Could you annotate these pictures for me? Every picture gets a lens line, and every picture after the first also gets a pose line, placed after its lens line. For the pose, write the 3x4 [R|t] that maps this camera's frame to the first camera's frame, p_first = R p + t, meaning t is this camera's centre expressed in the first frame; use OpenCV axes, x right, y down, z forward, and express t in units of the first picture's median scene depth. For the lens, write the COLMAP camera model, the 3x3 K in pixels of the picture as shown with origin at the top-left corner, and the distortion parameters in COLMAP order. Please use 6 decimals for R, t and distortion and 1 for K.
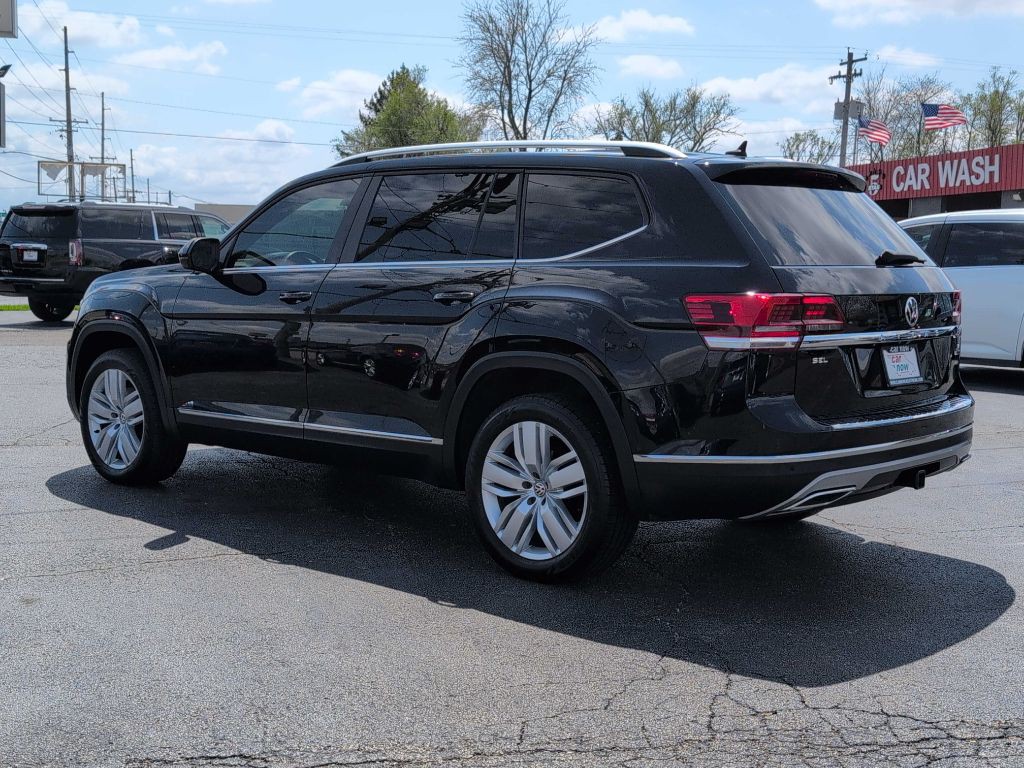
lens RADIAL K [[1342.1, 0, 506.5], [0, 1342.1, 394.3], [0, 0, 1]] dist [-0.007259, 0.000000]
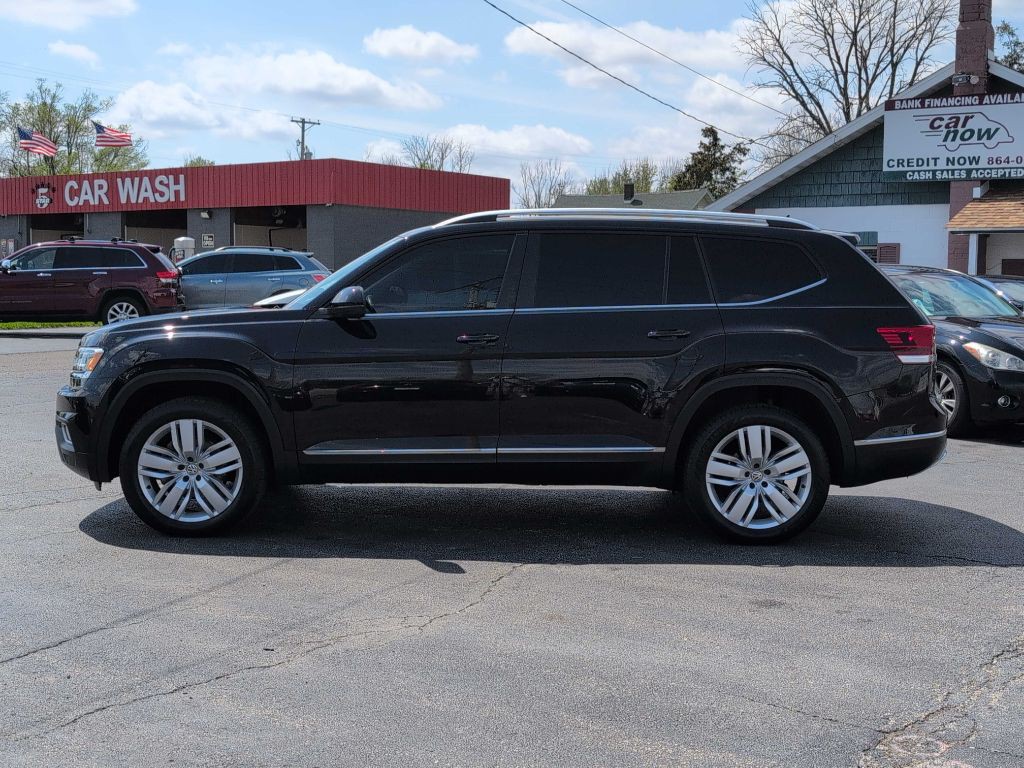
lens RADIAL K [[1342.1, 0, 501.4], [0, 1342.1, 408.9], [0, 0, 1]] dist [-0.007259, 0.000000]
pose [[0.746863, -0.074972, 0.660738, -0.751067], [0.070446, 0.996953, 0.033493, -0.041993], [-0.661236, 0.021531, 0.749869, 0.119073]]
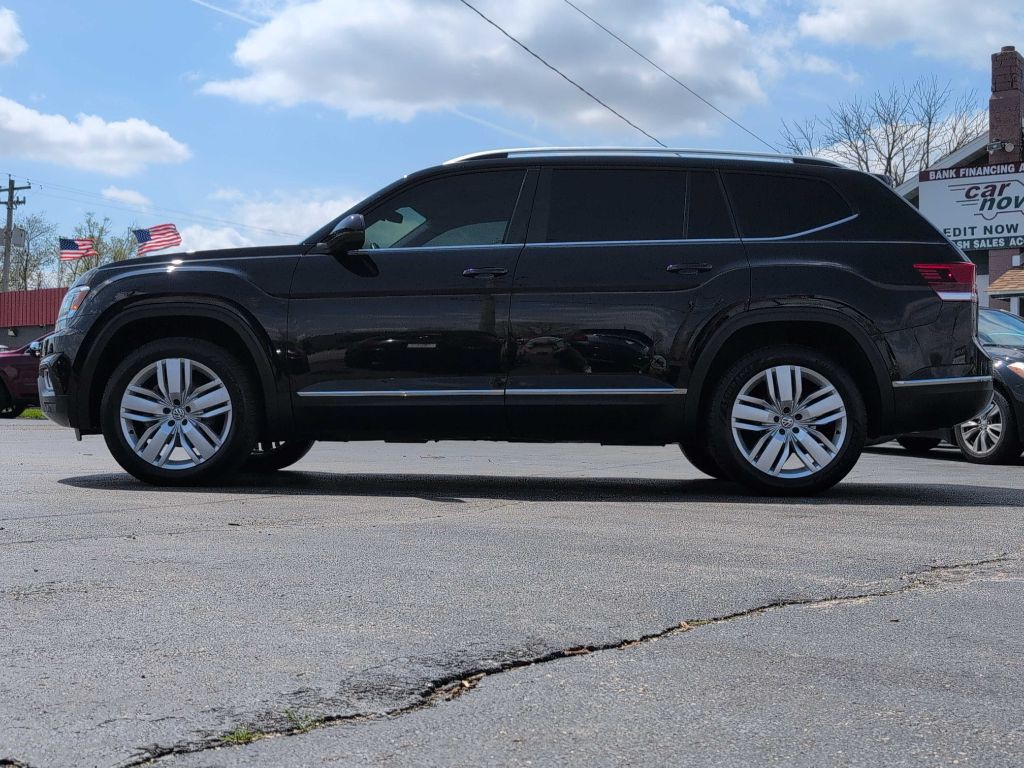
lens RADIAL K [[1342.1, 0, 513.1], [0, 1342.1, 405.9], [0, 0, 1]] dist [-0.007259, 0.000000]
pose [[0.761072, 0.000435, 0.648667, -0.695296], [0.066464, 0.994684, -0.078648, 0.098321], [-0.645254, 0.102970, 0.756997, 0.164933]]
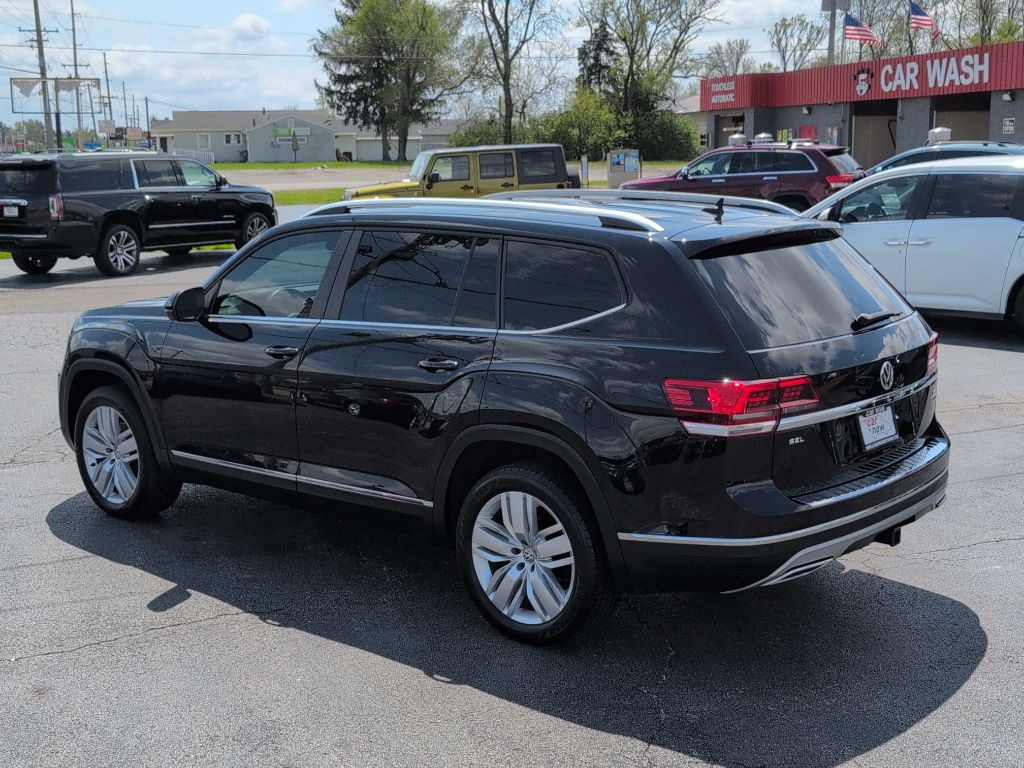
lens RADIAL K [[1342.1, 0, 509.5], [0, 1342.1, 420.4], [0, 0, 1]] dist [-0.007259, 0.000000]
pose [[0.999408, -0.033935, 0.005695, 0.005660], [0.033186, 0.994310, 0.101219, -0.099046], [-0.009098, -0.100970, 0.994848, -0.011333]]
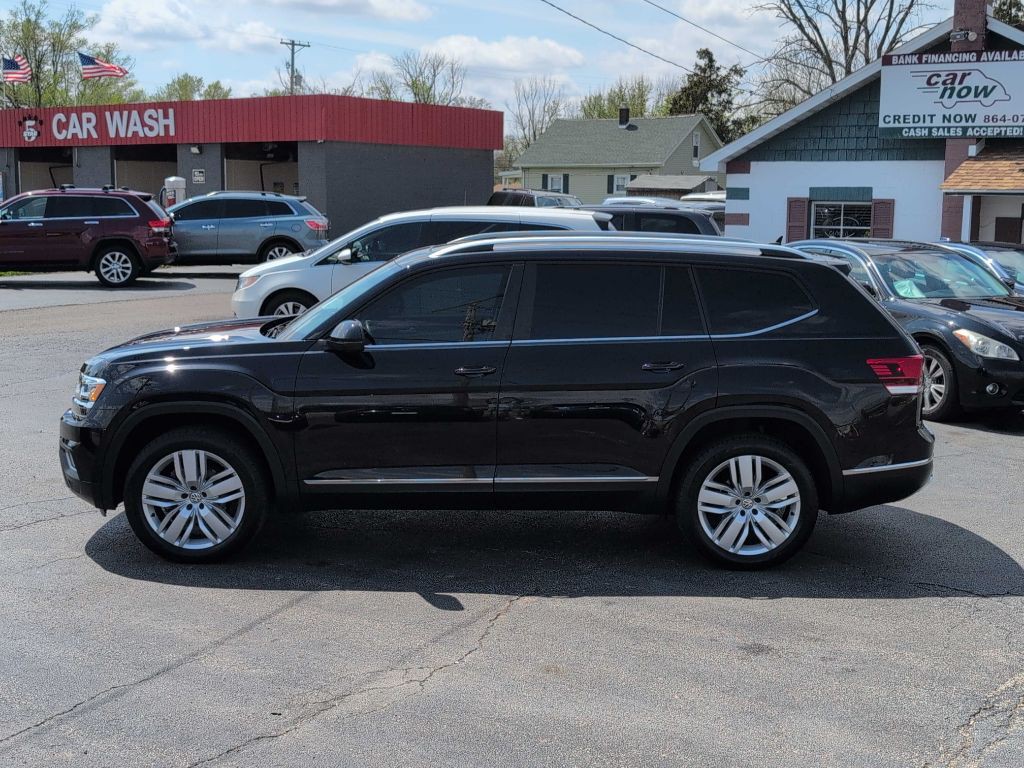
lens RADIAL K [[1342.1, 0, 507.1], [0, 1342.1, 420.2], [0, 0, 1]] dist [-0.007259, 0.000000]
pose [[0.740567, -0.123213, 0.660590, -0.757080], [0.070210, 0.991853, 0.106290, -0.126898], [-0.668305, -0.032335, 0.743184, 0.107413]]
